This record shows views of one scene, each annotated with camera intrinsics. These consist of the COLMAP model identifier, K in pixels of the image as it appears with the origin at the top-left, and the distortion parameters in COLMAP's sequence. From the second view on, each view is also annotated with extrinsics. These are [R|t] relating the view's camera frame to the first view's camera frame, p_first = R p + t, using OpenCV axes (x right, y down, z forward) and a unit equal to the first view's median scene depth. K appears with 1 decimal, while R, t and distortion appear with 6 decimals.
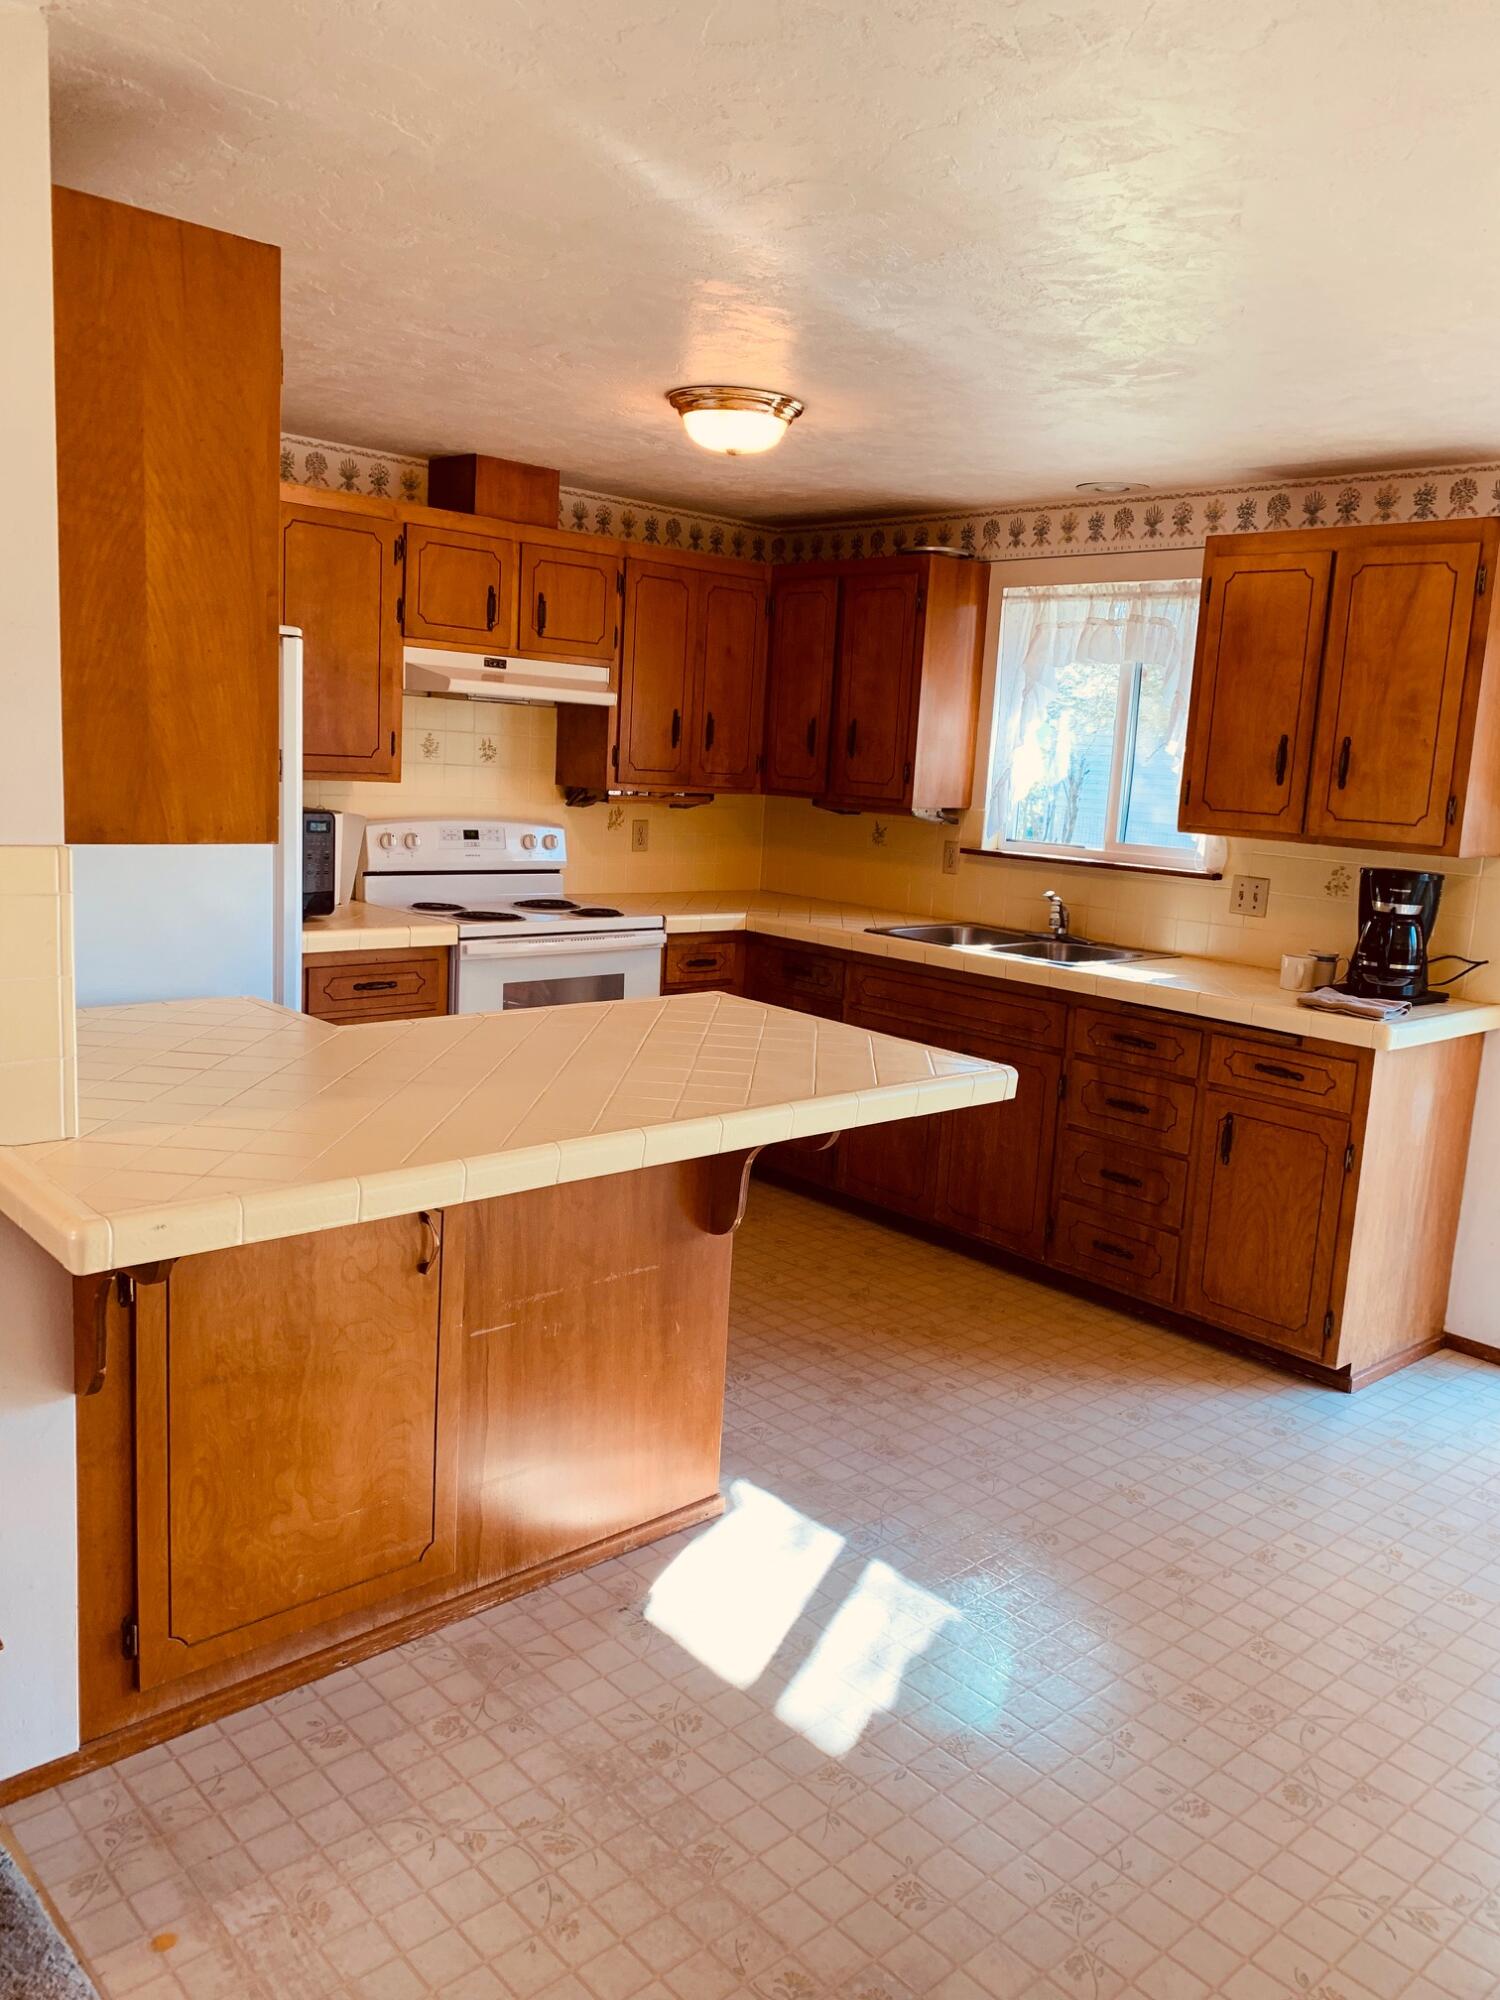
lens RADIAL K [[1537.5, 0, 764.0], [0, 1537.5, 993.8], [0, 0, 1]] dist [0.021380, -0.017832]
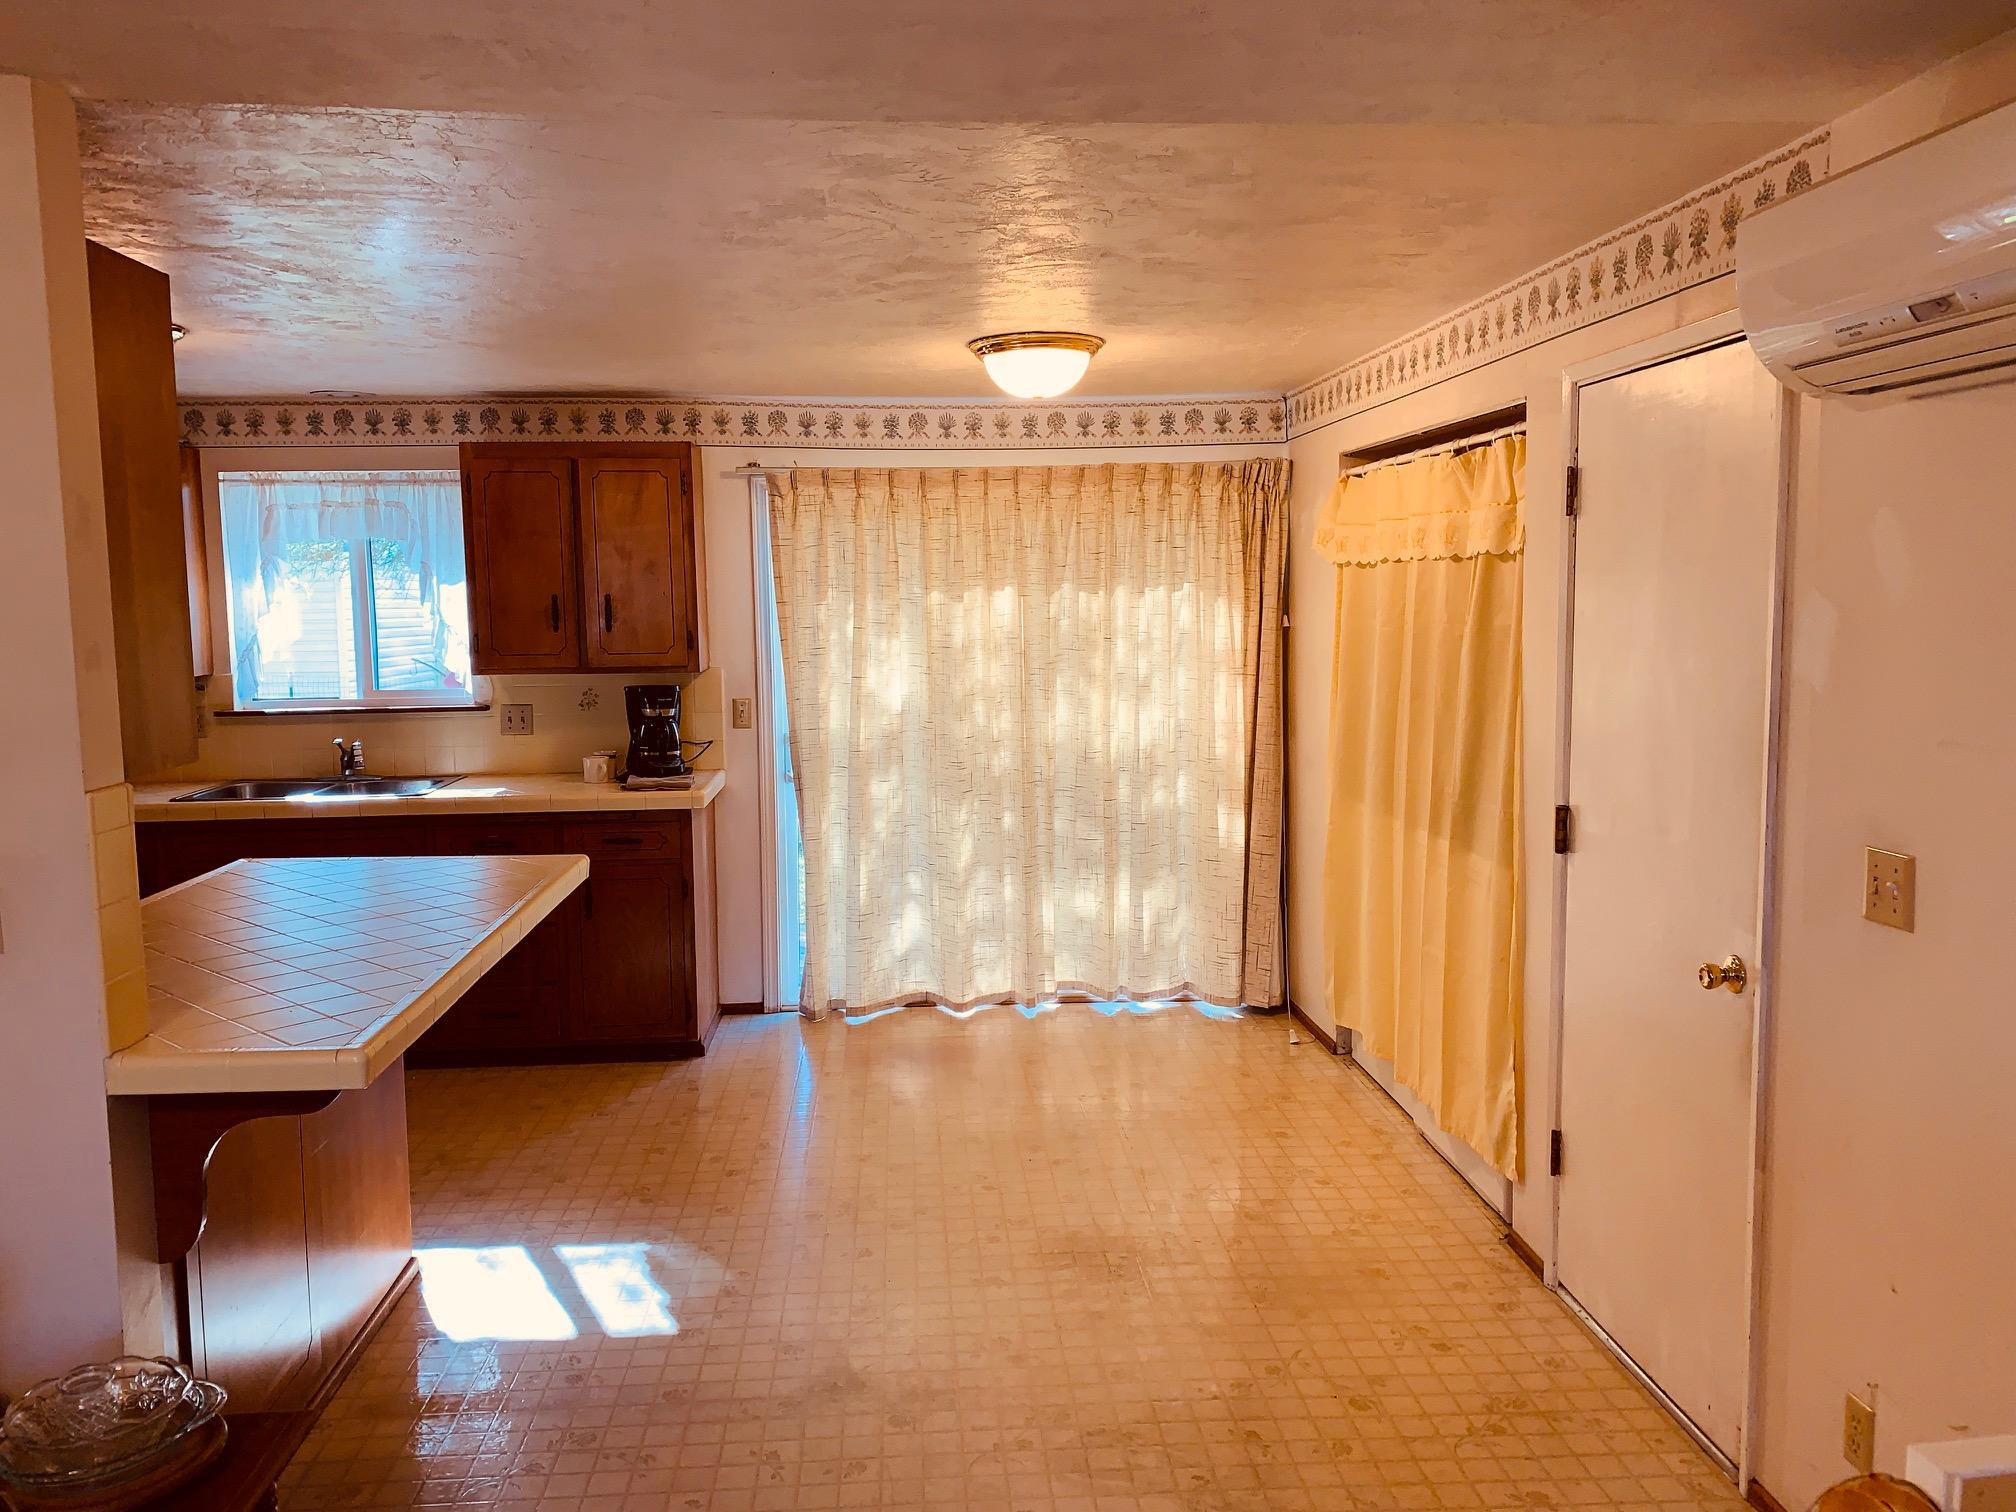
lens RADIAL K [[1549.8, 0, 1020.0], [0, 1549.8, 739.1], [0, 0, 1]] dist [0.021380, -0.017832]
pose [[0.613527, -0.140067, 0.777153, -0.462591], [0.173160, 0.984054, 0.040655, -0.030378], [-0.770455, 0.109629, 0.627997, -0.128830]]
